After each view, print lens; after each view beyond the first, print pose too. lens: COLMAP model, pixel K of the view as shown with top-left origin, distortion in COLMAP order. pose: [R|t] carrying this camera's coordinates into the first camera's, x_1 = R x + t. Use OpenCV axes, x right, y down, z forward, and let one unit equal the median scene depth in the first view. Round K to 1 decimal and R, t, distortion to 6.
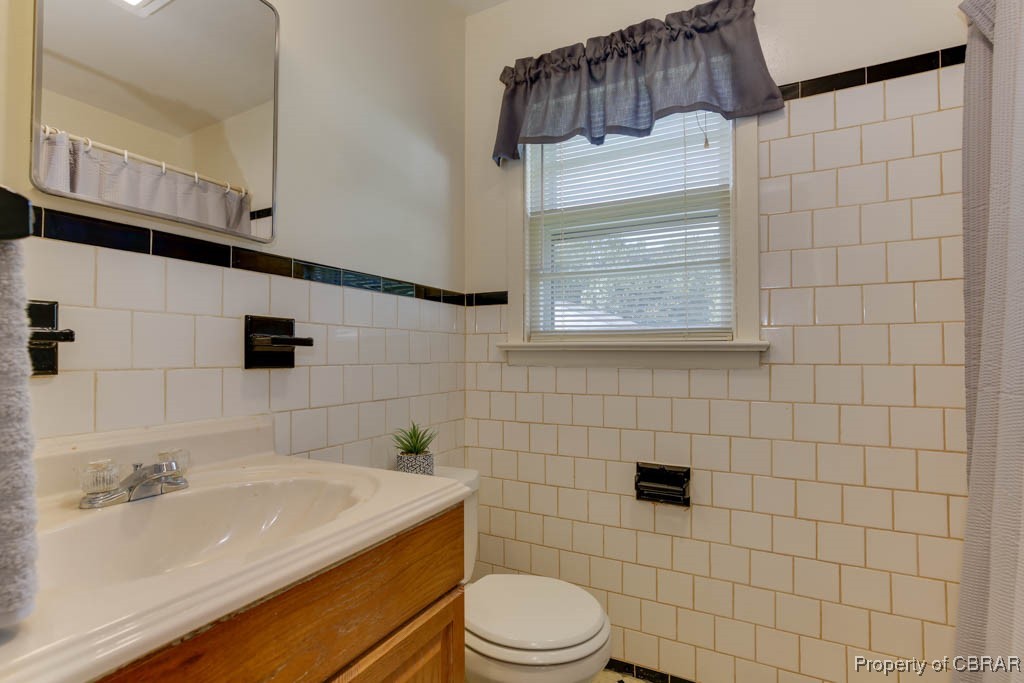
lens RADIAL K [[477.5, 0, 507.4], [0, 477.5, 338.4], [0, 0, 1]] dist [-0.014546, 0.011042]
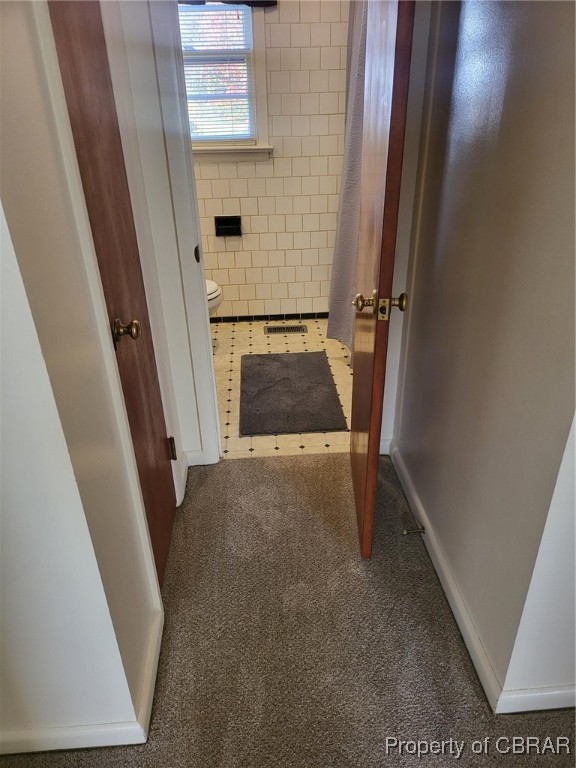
lens RADIAL K [[500.0, 0, 288.0], [0, 500.0, 384.0], [0, 0, 1]] dist [0.001361, 0.000142]
pose [[0.859612, -0.248345, 0.446534, -0.572063], [0.013807, 0.884903, 0.465570, -0.084205], [-0.510761, -0.394044, 0.764102, -1.015676]]
